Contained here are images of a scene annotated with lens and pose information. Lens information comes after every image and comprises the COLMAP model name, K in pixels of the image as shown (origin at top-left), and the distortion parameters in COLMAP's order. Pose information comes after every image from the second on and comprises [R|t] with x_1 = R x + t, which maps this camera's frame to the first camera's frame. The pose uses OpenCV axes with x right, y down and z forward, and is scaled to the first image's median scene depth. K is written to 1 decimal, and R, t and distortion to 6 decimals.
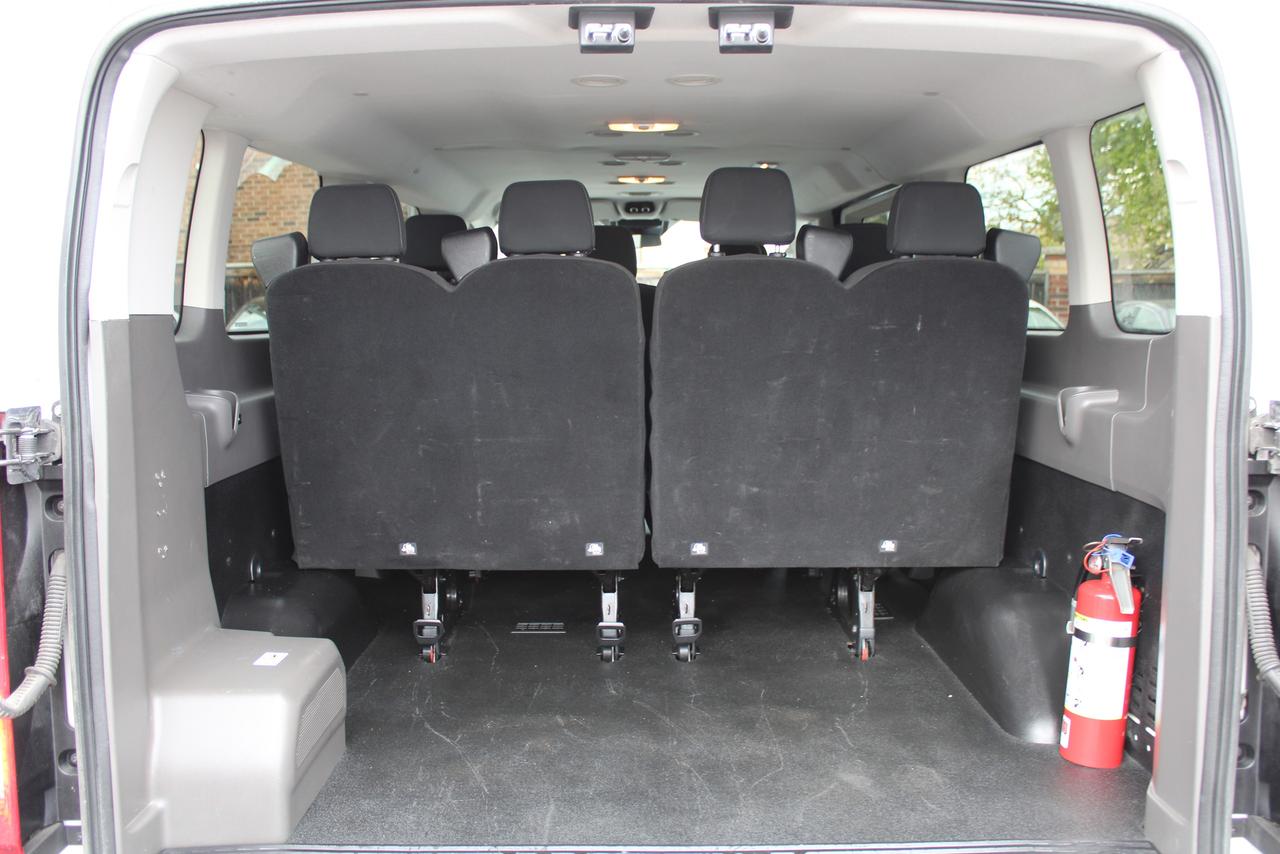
lens RADIAL K [[1123.8, 0, 643.3], [0, 1123.8, 418.2], [0, 0, 1]] dist [-0.127297, 0.115665]
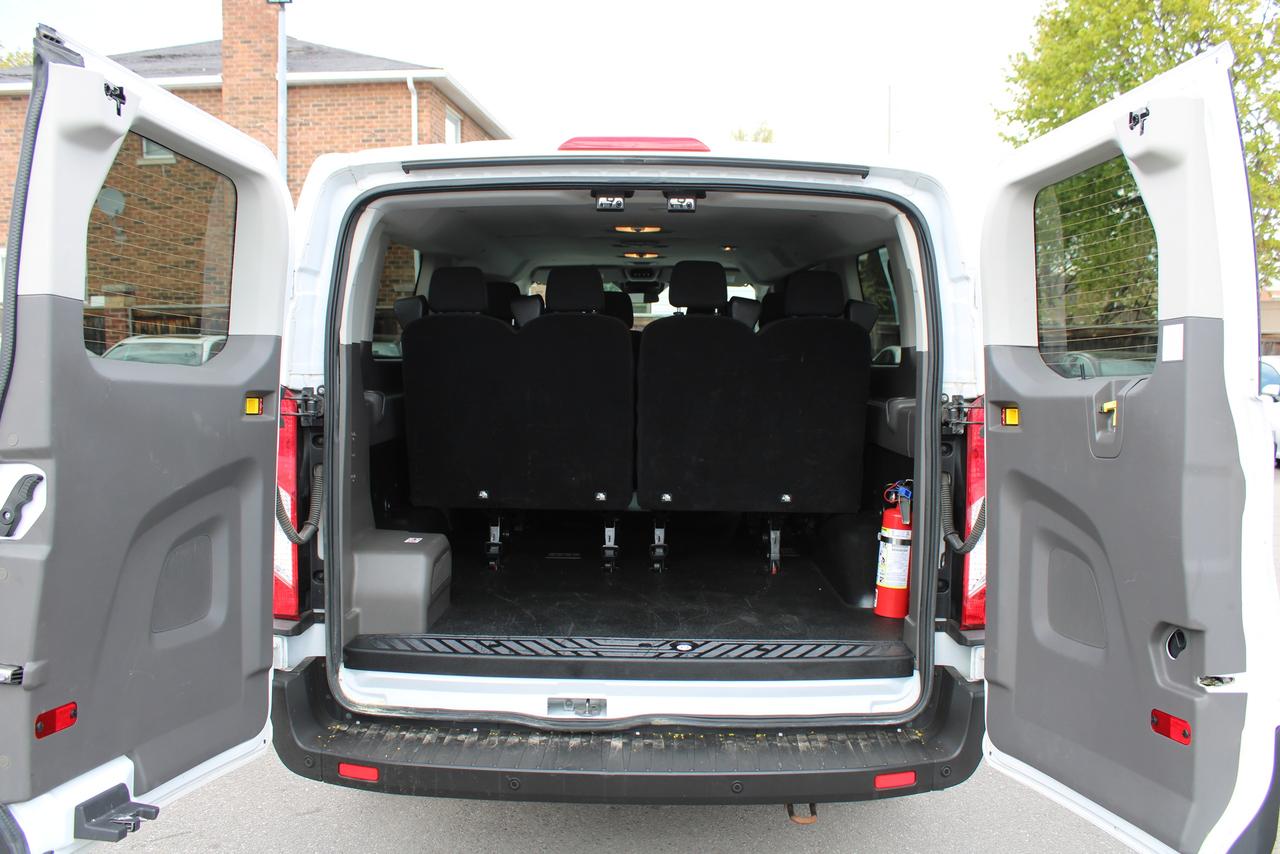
lens RADIAL K [[1123.8, 0, 631.5], [0, 1123.8, 434.0], [0, 0, 1]] dist [-0.127297, 0.115665]
pose [[0.999576, 0.017562, -0.023235, 0.038689], [-0.018232, 0.999415, -0.028929, 0.079447], [0.022713, 0.029341, 0.999311, -0.642904]]
